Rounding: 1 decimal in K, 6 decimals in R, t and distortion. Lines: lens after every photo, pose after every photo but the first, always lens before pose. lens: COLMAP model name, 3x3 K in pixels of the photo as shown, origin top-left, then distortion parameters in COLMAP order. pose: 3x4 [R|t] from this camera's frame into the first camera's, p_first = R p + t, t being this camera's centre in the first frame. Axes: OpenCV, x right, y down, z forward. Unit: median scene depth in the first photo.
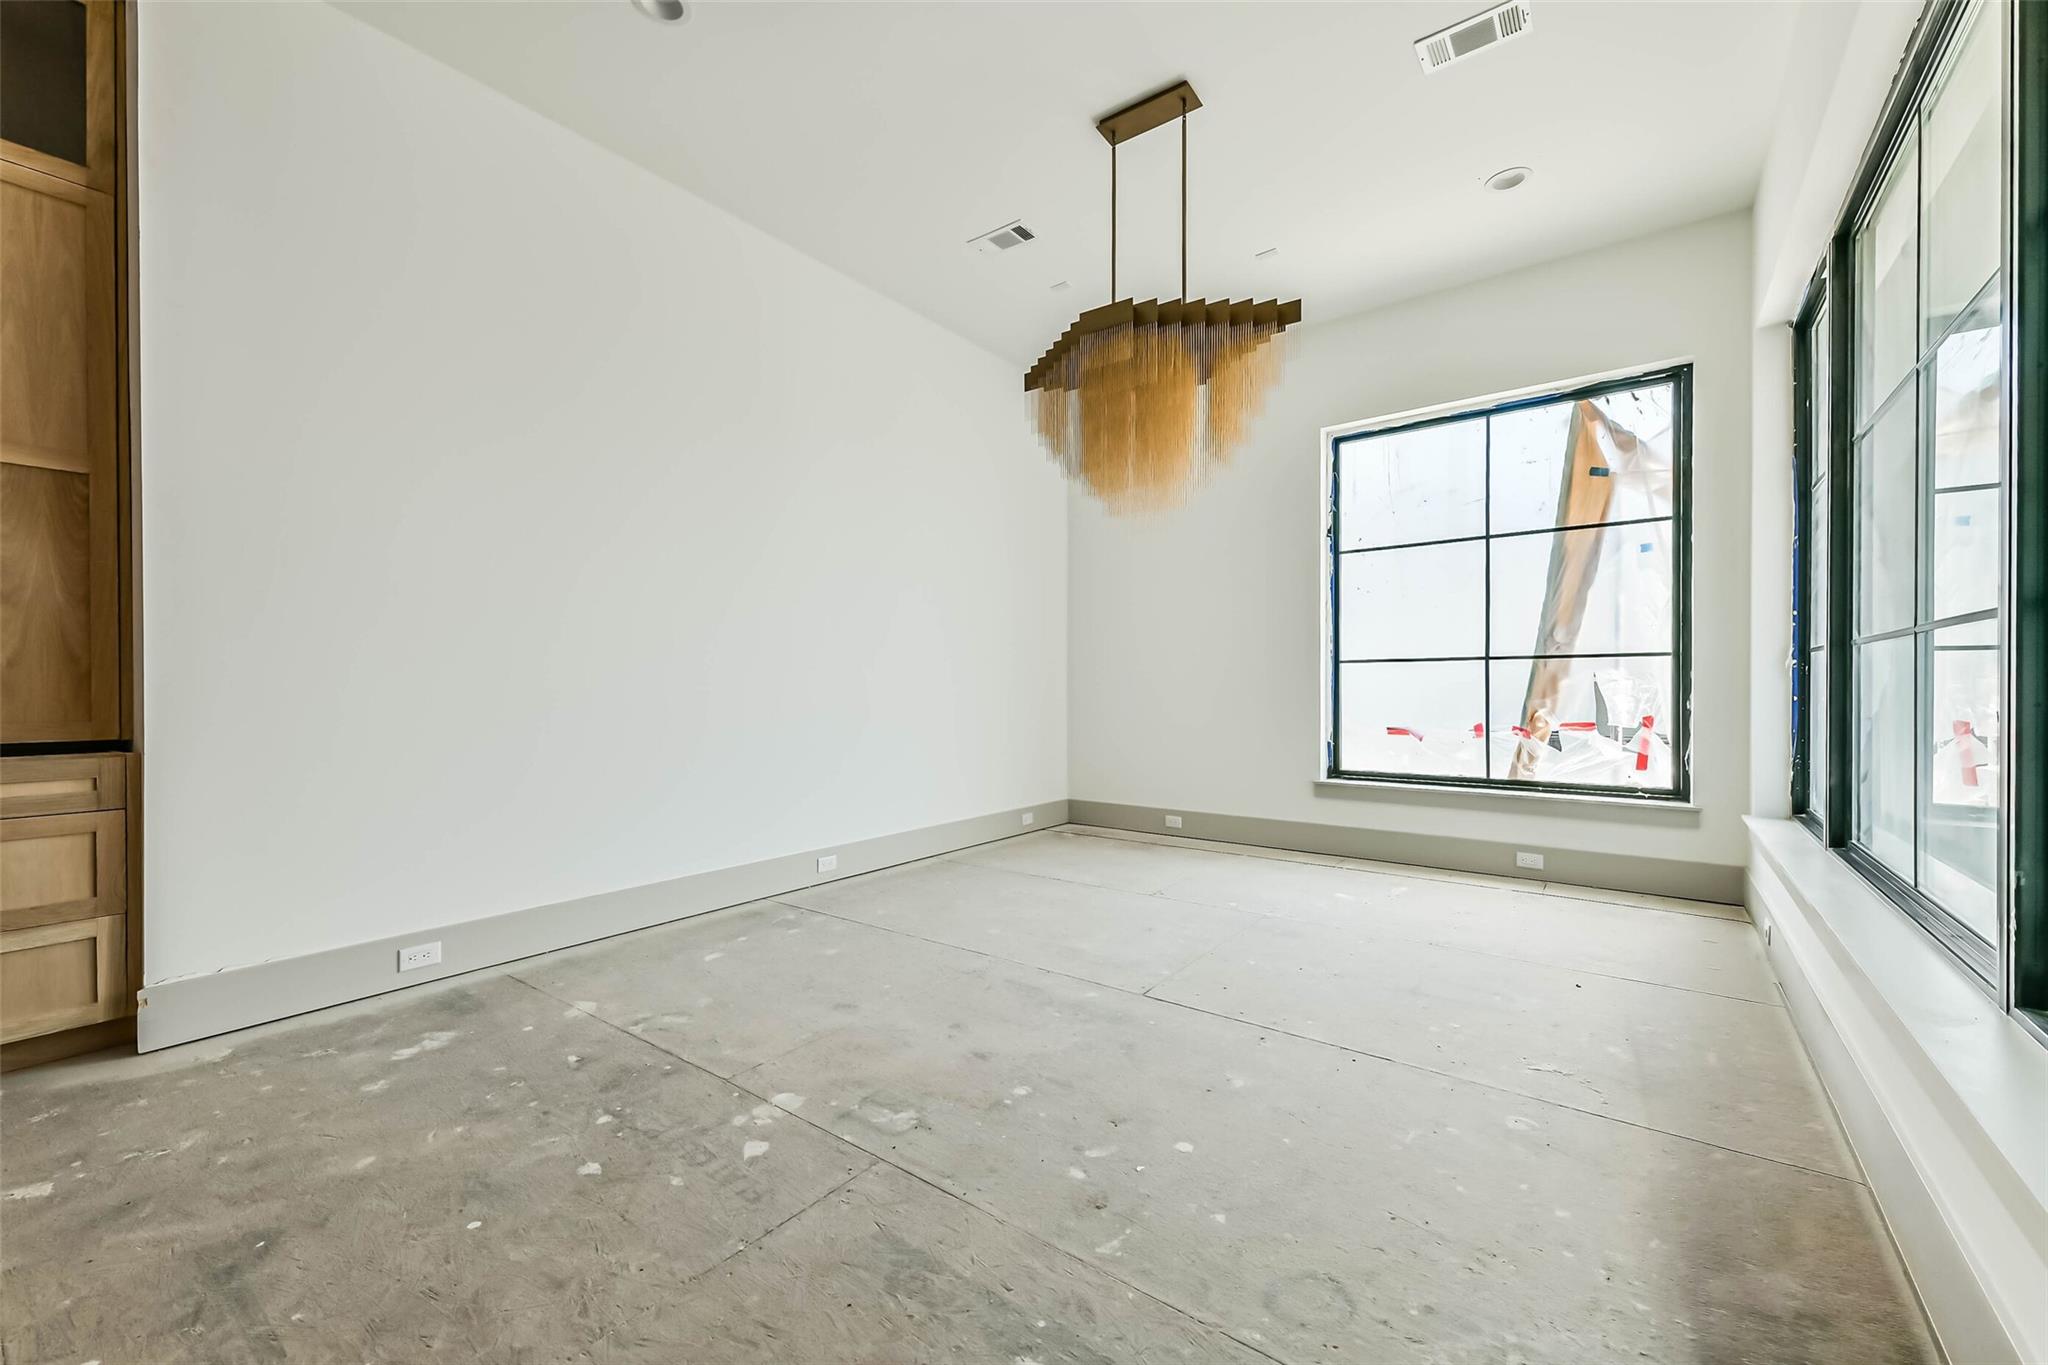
lens RADIAL K [[825.3, 0, 1022.4], [0, 825.3, 685.8], [0, 0, 1]] dist [0.000126, -0.000383]
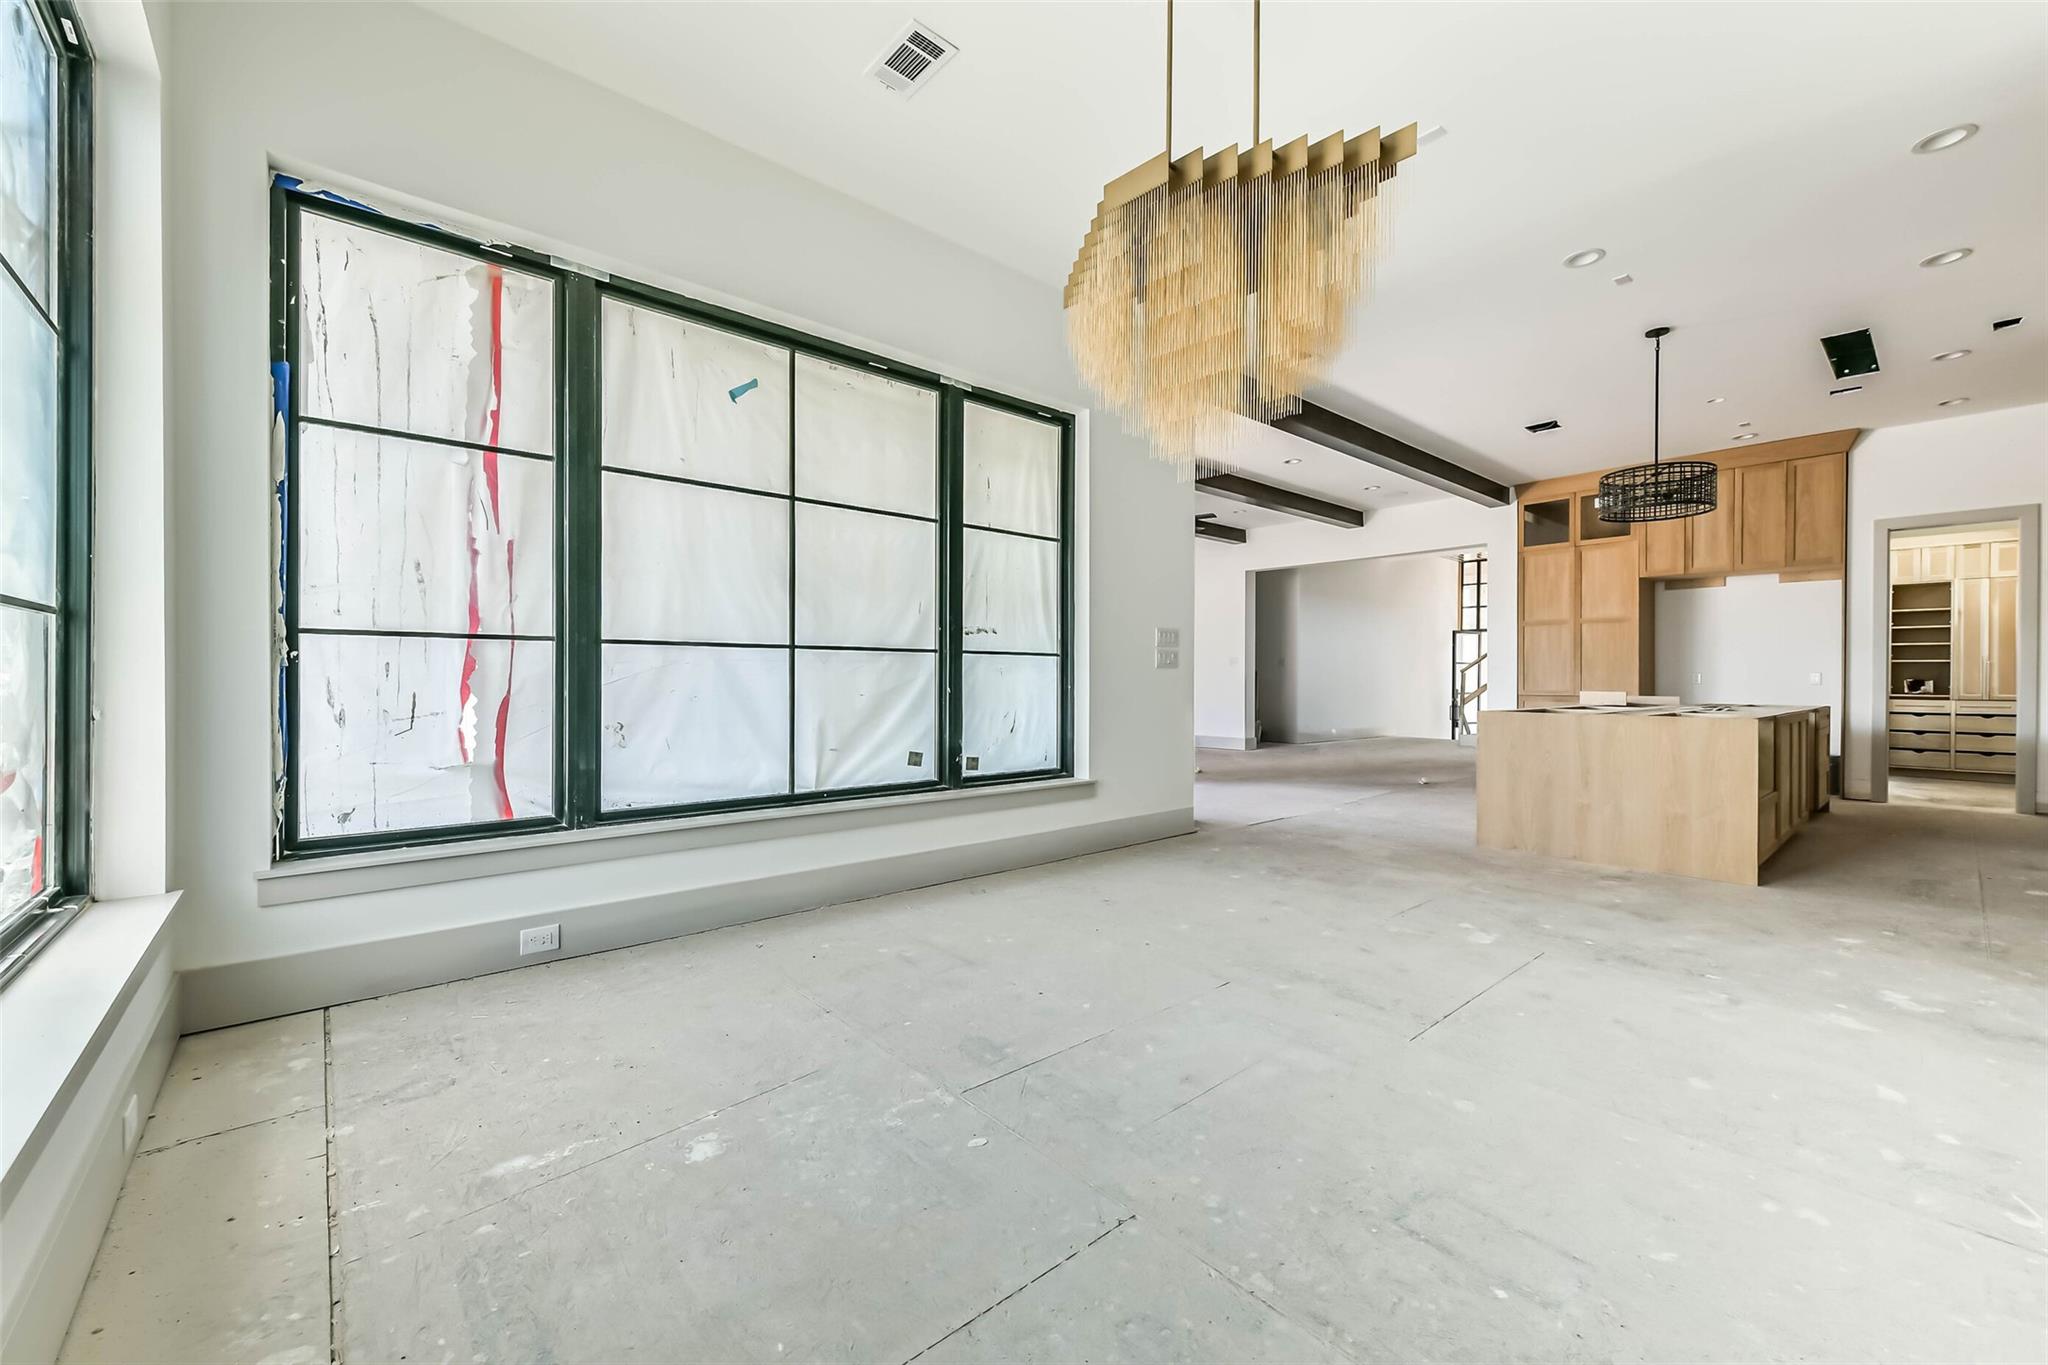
lens RADIAL K [[825.3, 0, 1024.8], [0, 825.3, 685.9], [0, 0, 1]] dist [0.000126, -0.000383]
pose [[-0.978944, -0.000175, 0.204131, 0.225991], [0.001181, 0.999978, 0.006521, 0.001317], [-0.204127, 0.006625, -0.978922, 2.490278]]
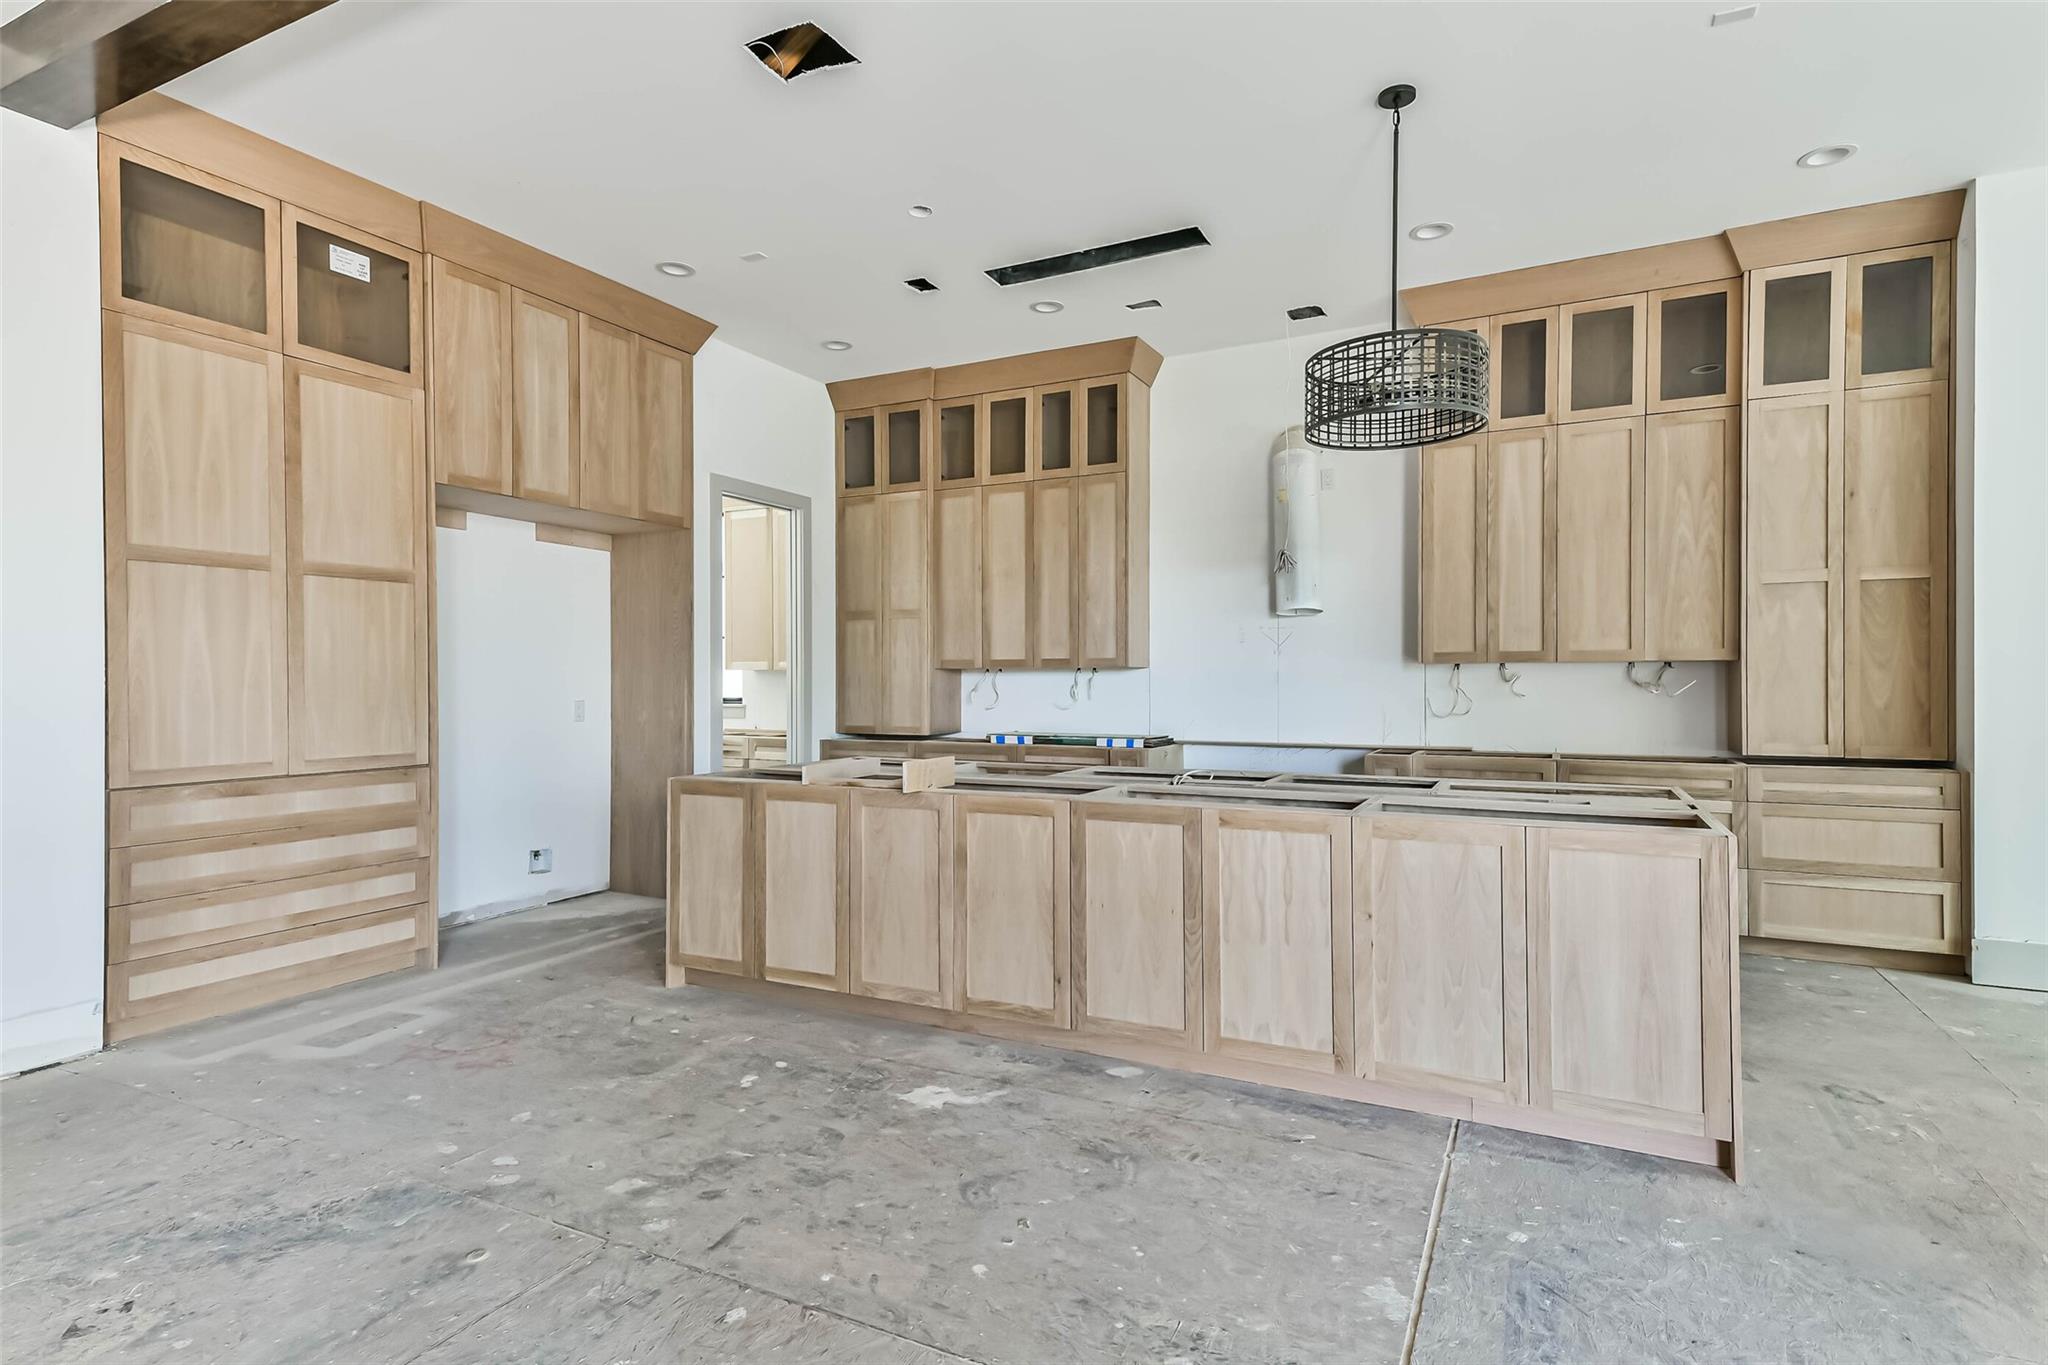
lens RADIAL K [[1088.5, 0, 1018.2], [0, 1088.5, 685.4], [0, 0, 1]] dist [0.034825, 0.000663]
pose [[0.180604, 0.004451, -0.983546, 0.522582], [0.002090, 0.999986, 0.004910, -0.080317], [0.983554, -0.002942, 0.180592, -0.955672]]
